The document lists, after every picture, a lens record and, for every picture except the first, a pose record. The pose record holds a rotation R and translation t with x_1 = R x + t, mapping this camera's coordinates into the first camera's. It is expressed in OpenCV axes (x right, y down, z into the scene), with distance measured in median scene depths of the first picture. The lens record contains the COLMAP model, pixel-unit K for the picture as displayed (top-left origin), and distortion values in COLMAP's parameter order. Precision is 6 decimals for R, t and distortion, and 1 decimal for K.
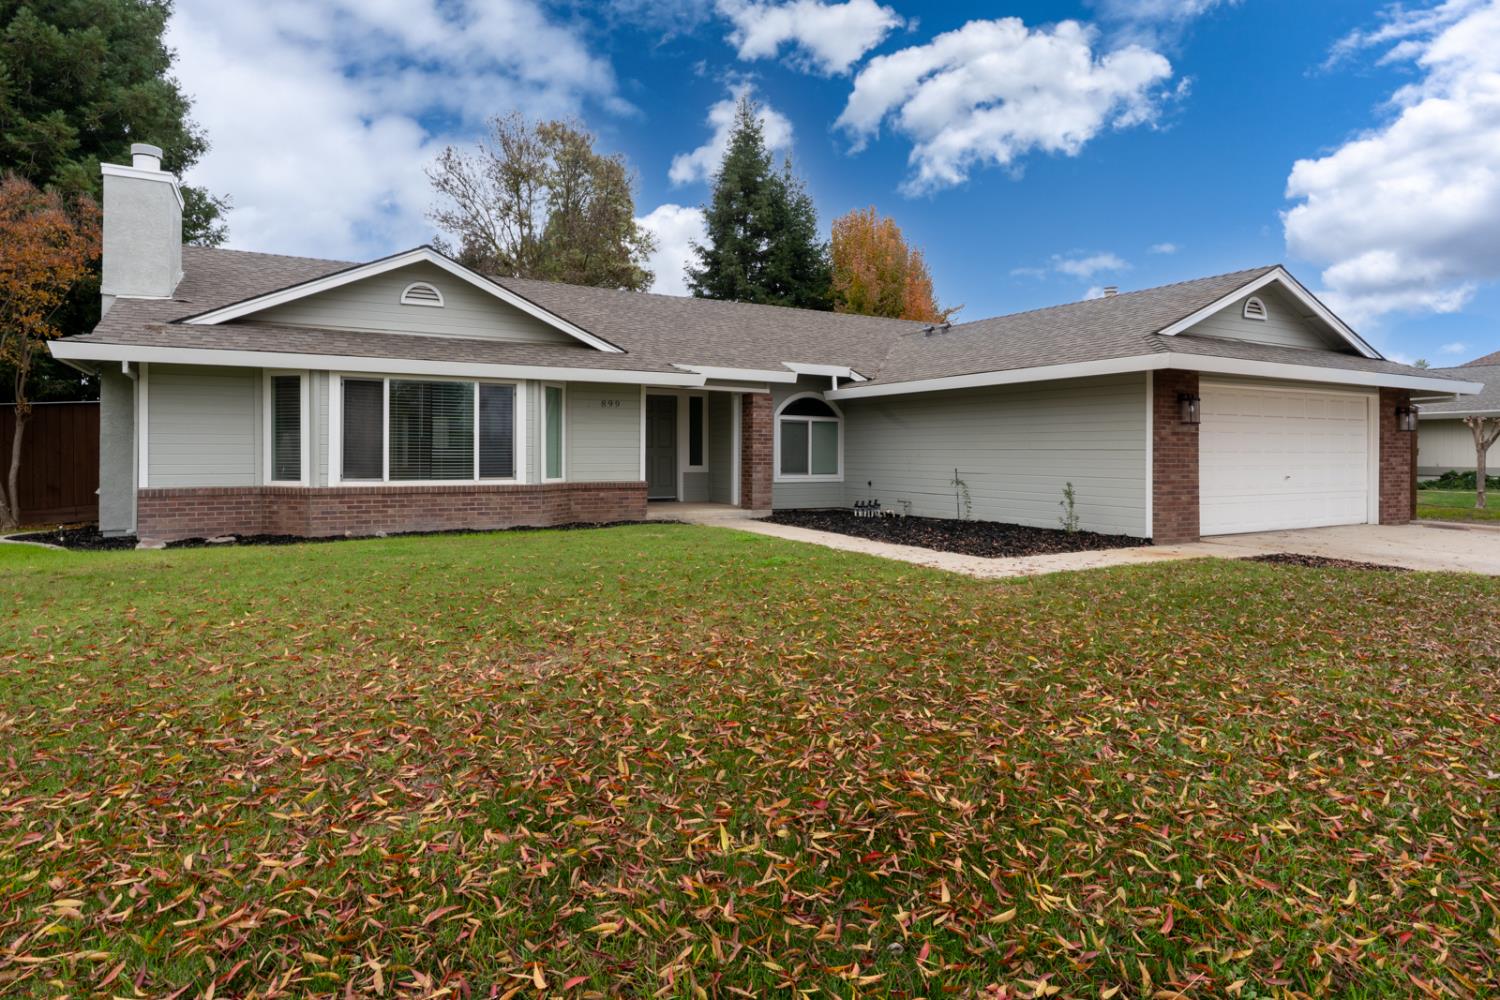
lens RADIAL K [[852.0, 0, 750.0], [0, 852.0, 460.1], [0, 0, 1]] dist [-0.003207, -0.000578]
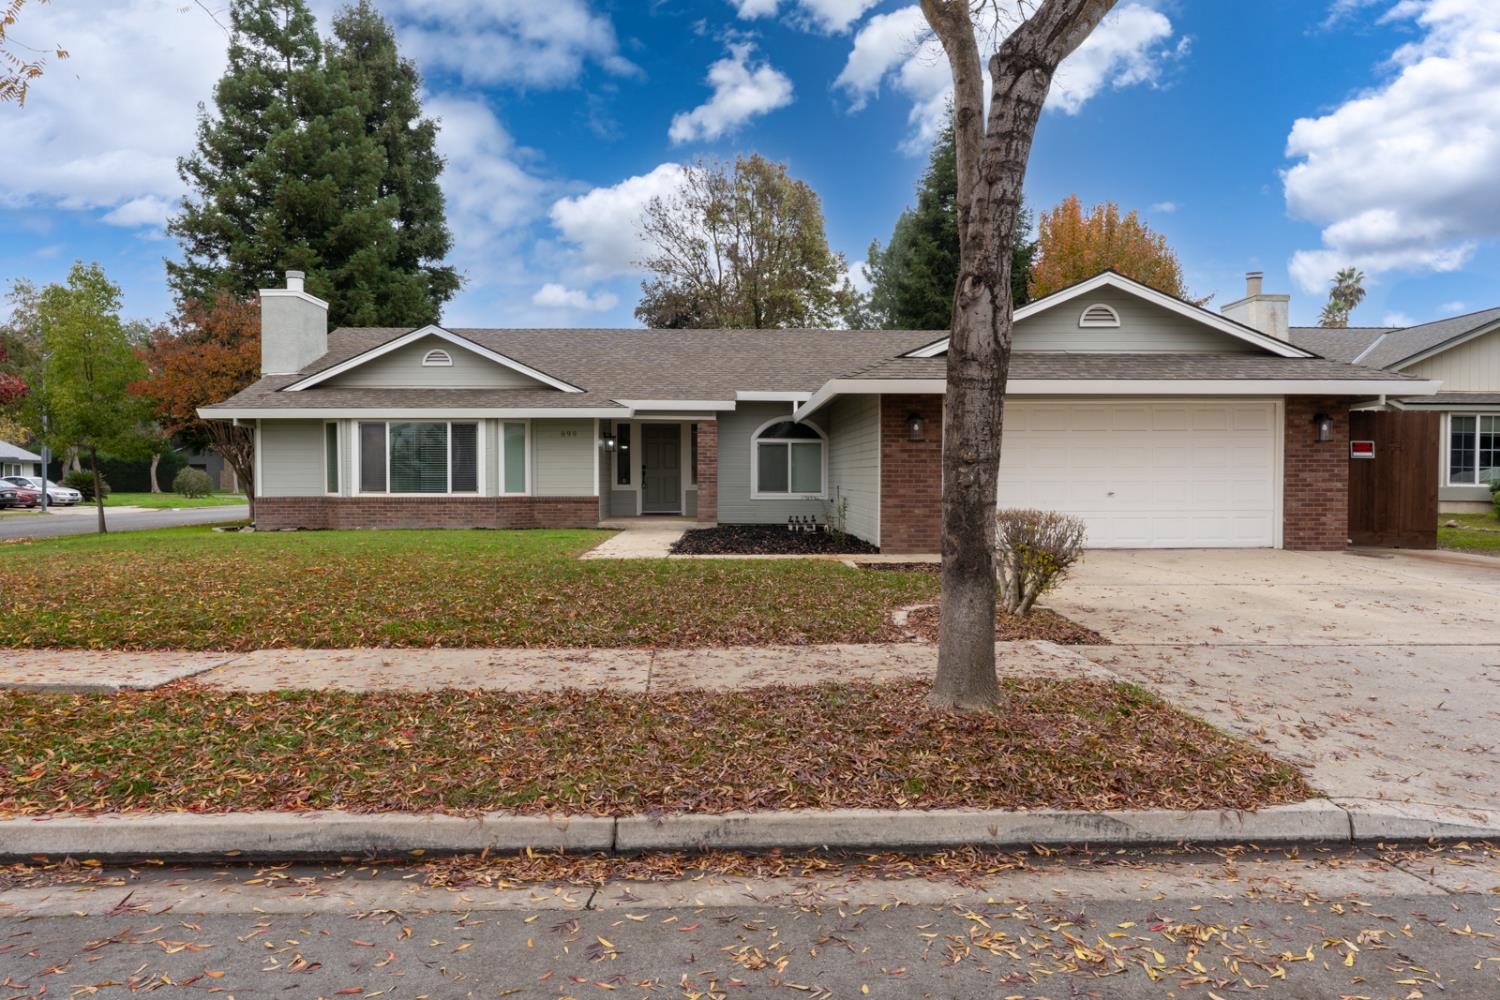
lens RADIAL K [[962.5, 0, 750.0], [0, 962.5, 500.0], [0, 0, 1]] dist [0.003075, -0.000045]
pose [[0.884280, 0.005980, -0.466918, 0.809755], [0.000979, 0.999892, 0.014659, 0.011746], [0.466955, -0.013419, 0.884179, -0.143880]]
